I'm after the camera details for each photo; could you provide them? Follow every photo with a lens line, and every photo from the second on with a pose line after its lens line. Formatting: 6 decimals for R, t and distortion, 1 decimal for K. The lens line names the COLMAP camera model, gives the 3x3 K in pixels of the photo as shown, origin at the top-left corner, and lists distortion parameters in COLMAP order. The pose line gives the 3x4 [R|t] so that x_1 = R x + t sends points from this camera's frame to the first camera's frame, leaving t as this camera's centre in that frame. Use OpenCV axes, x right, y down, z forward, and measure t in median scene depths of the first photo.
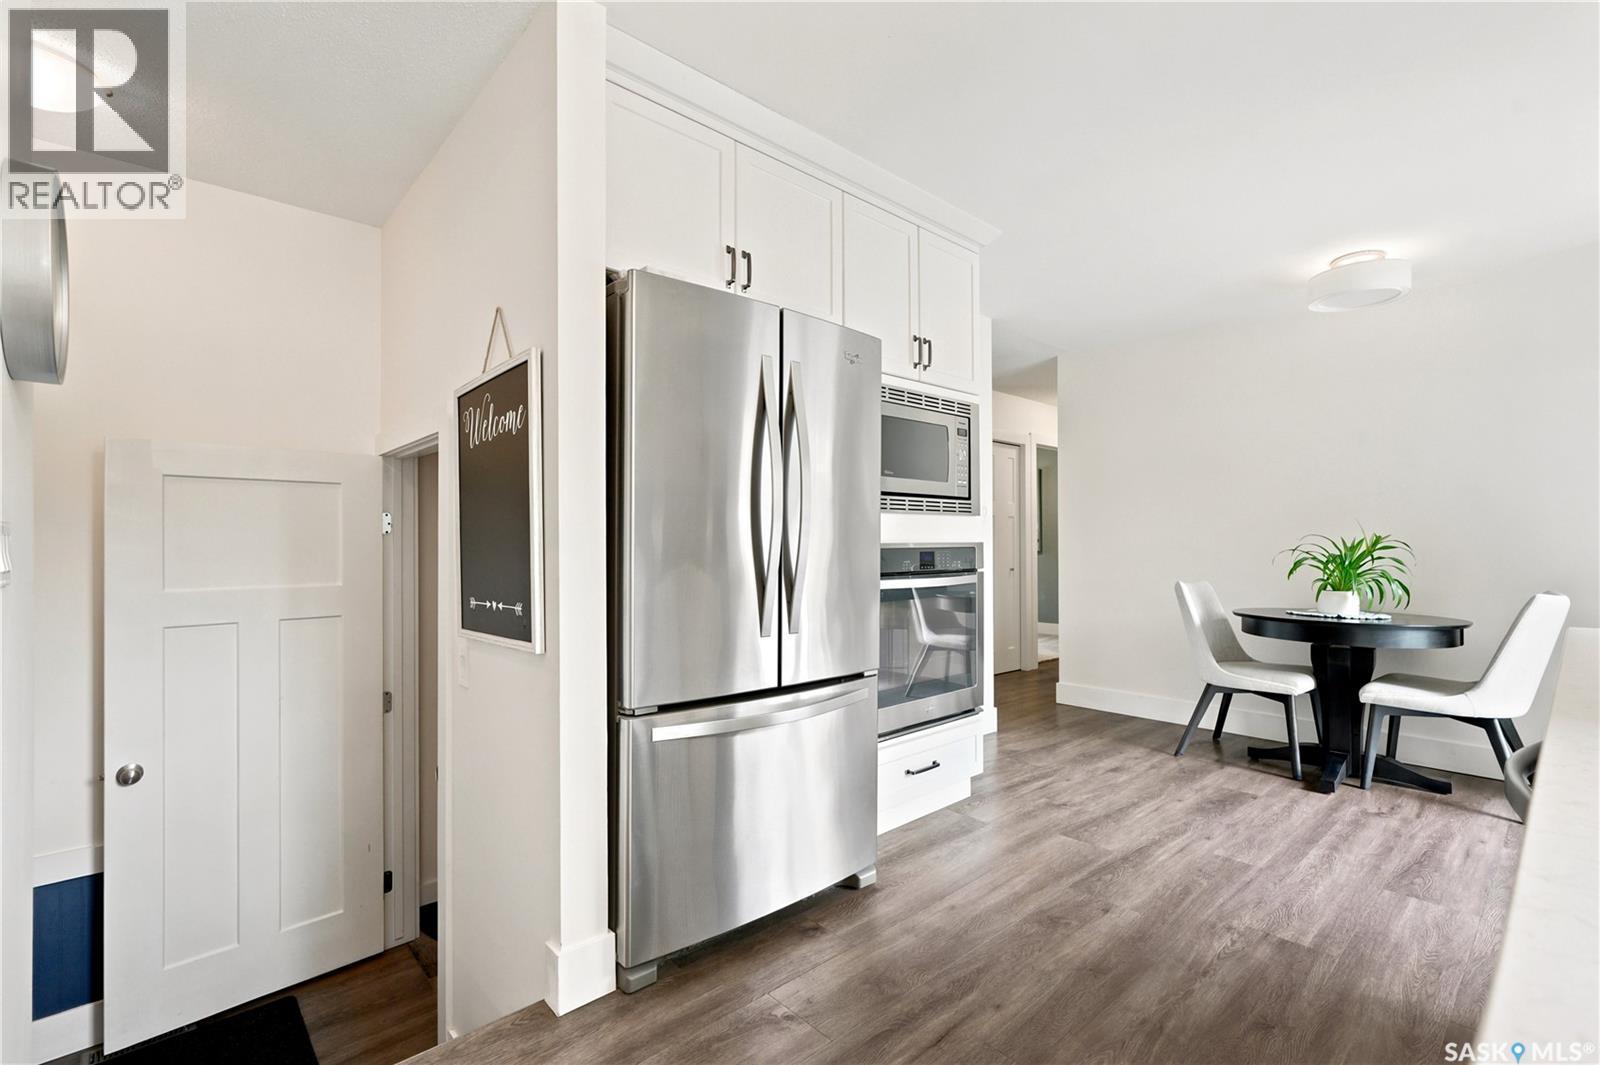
lens RADIAL K [[721.3, 0, 801.4], [0, 721.3, 538.6], [0, 0, 1]] dist [-0.000832, 0.000678]
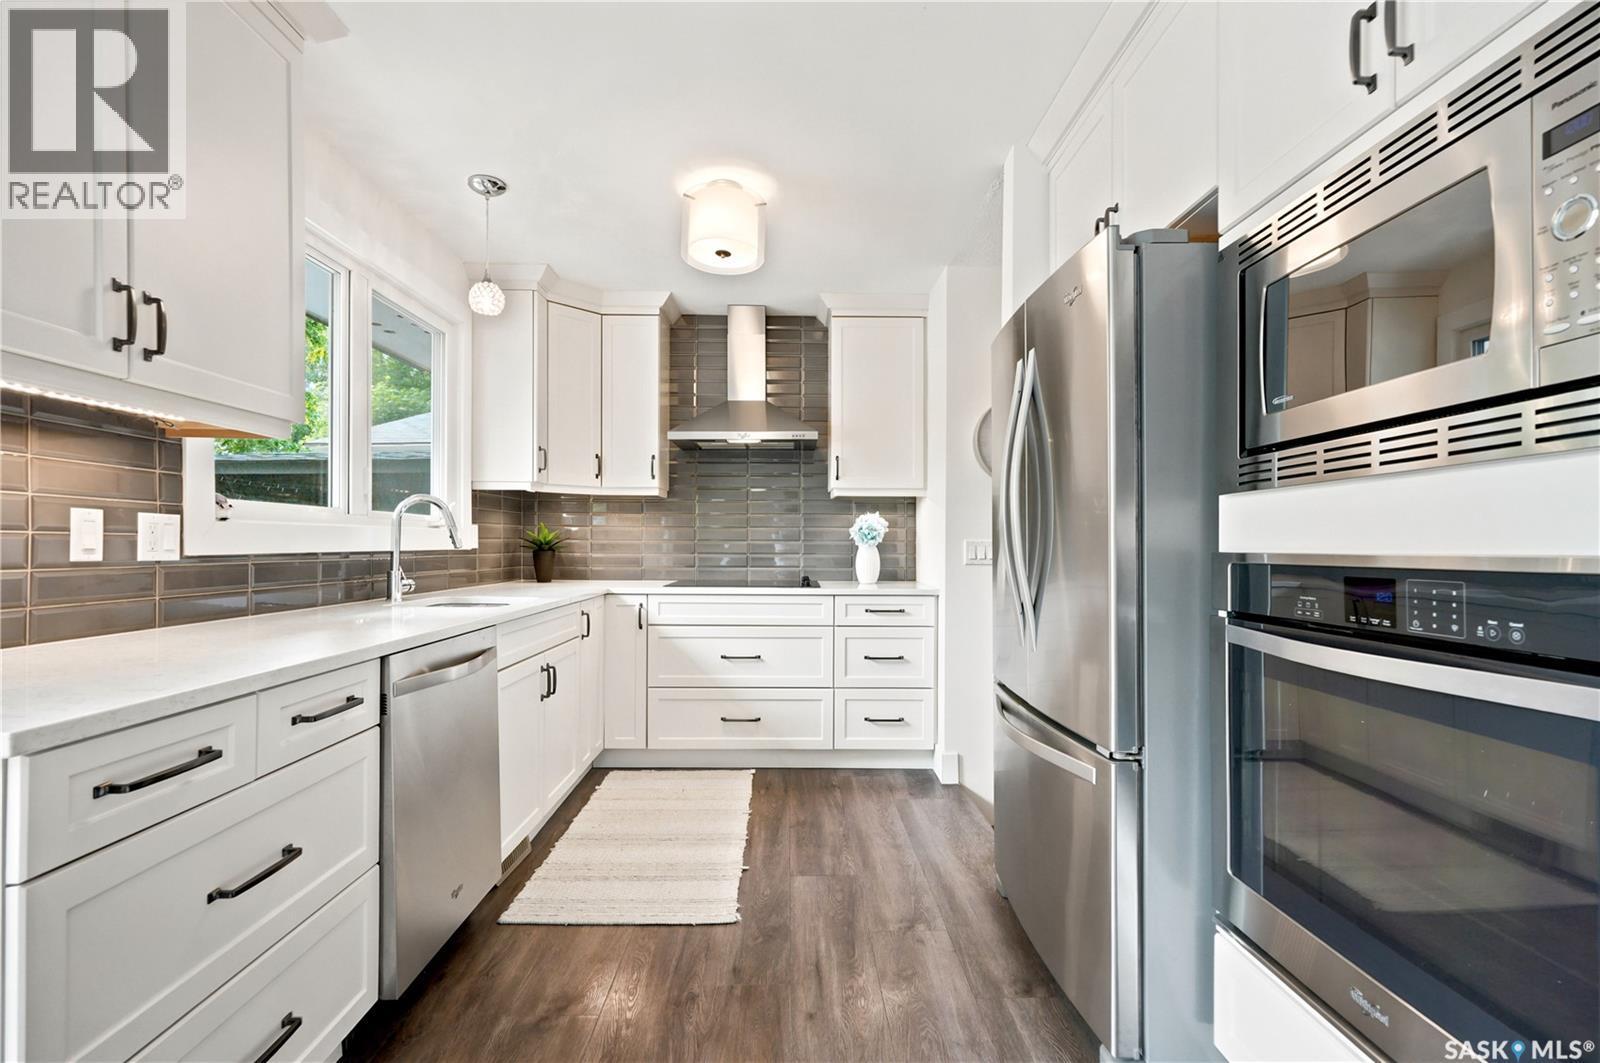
lens RADIAL K [[731.6, 0, 799.7], [0, 731.6, 544.8], [0, 0, 1]] dist [-0.000636, 0.000284]
pose [[-0.662931, 0.001214, -0.748680, 0.598476], [0.007585, 0.999958, -0.005094, 0.000890], [0.748642, -0.009055, -0.662912, 0.957309]]
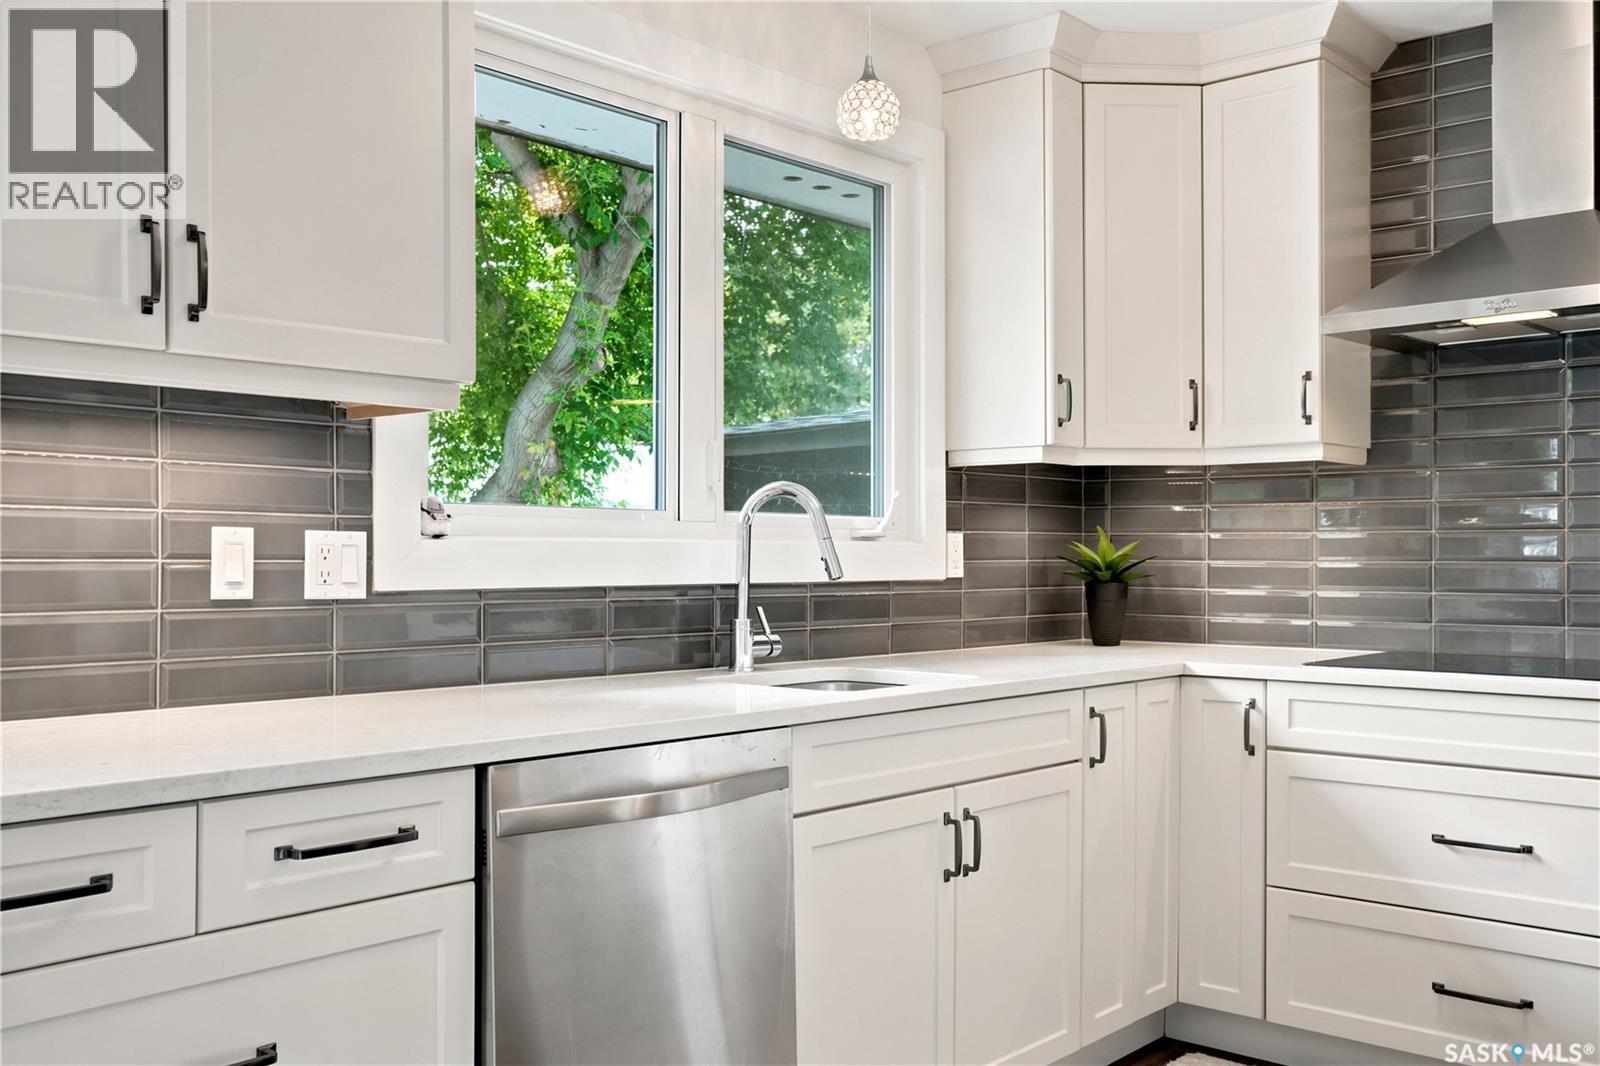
lens RADIAL K [[1484.5, 0, 800.9], [0, 1484.5, 556.7], [0, 0, 1]] dist [-0.010469, 0.003295]
pose [[-0.994016, 0.002130, -0.109212, 0.330961], [0.003519, 0.999915, -0.012520, -0.005439], [0.109176, -0.012829, -0.993940, 1.034335]]
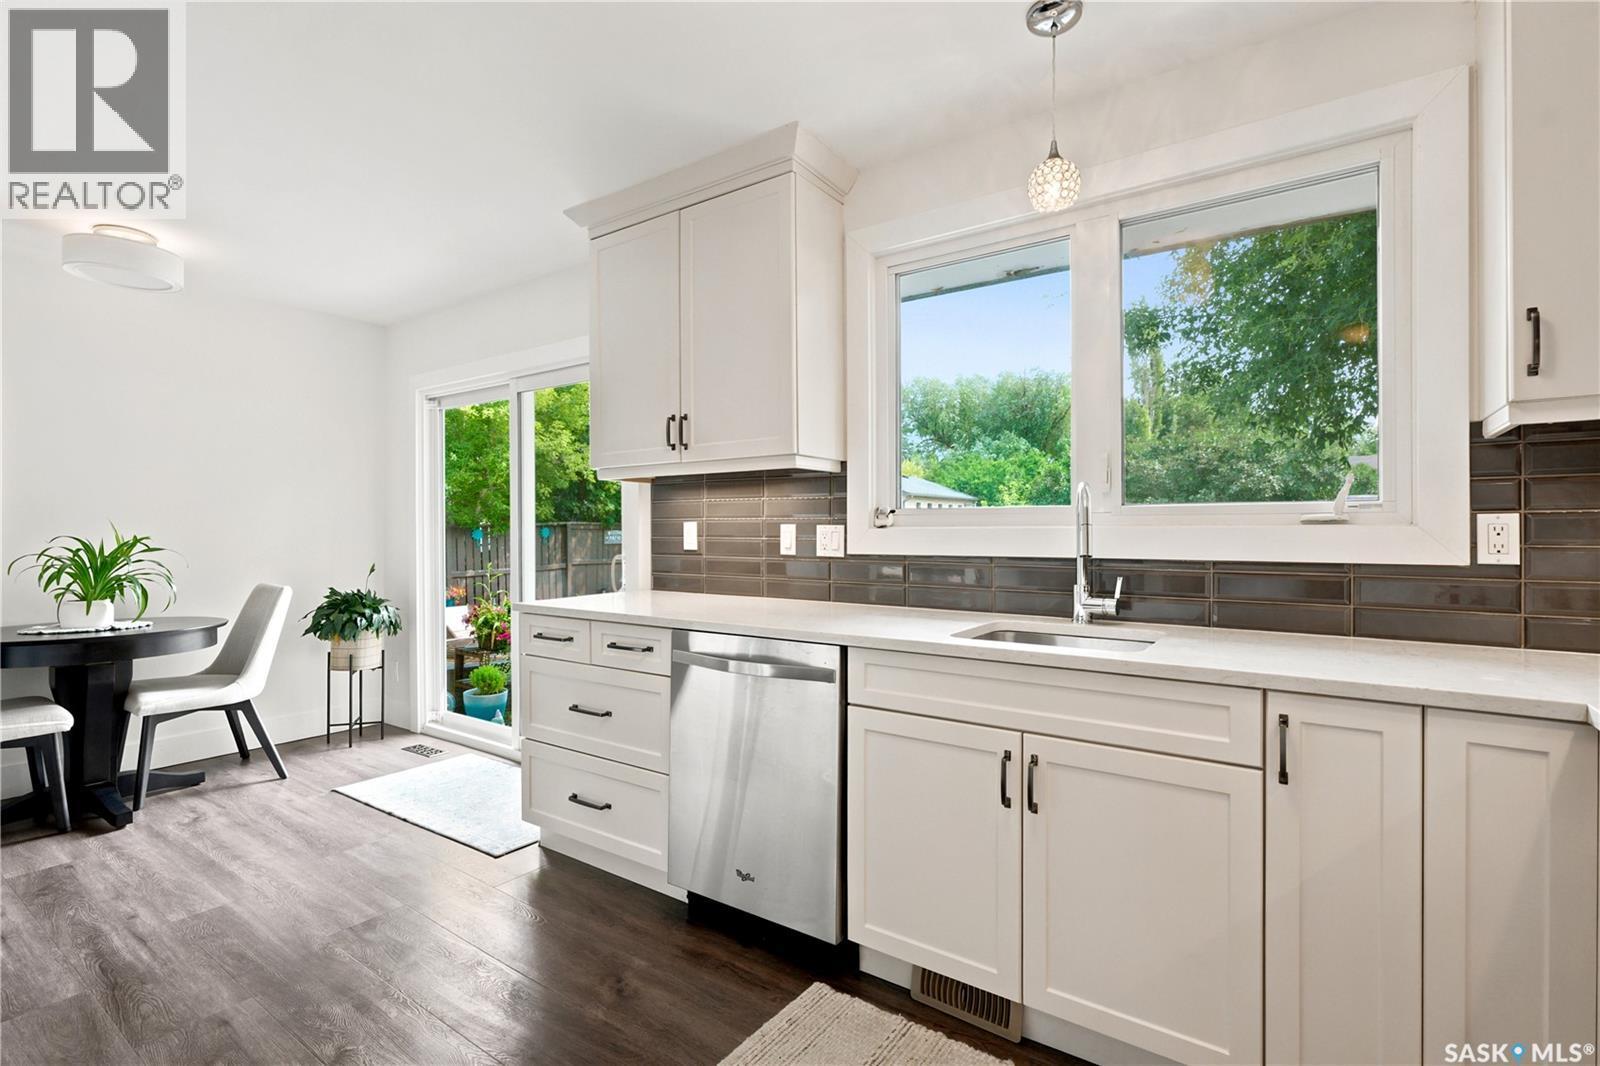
lens RADIAL K [[742.8, 0, 800.0], [0, 742.8, 533.0], [0, 0, 1]] dist [-0.000082, 0.000590]
pose [[-0.215789, -0.001260, 0.976439, -0.368688], [-0.011136, 0.999937, -0.001171, -0.020027], [-0.976376, -0.011126, -0.215790, 0.407917]]
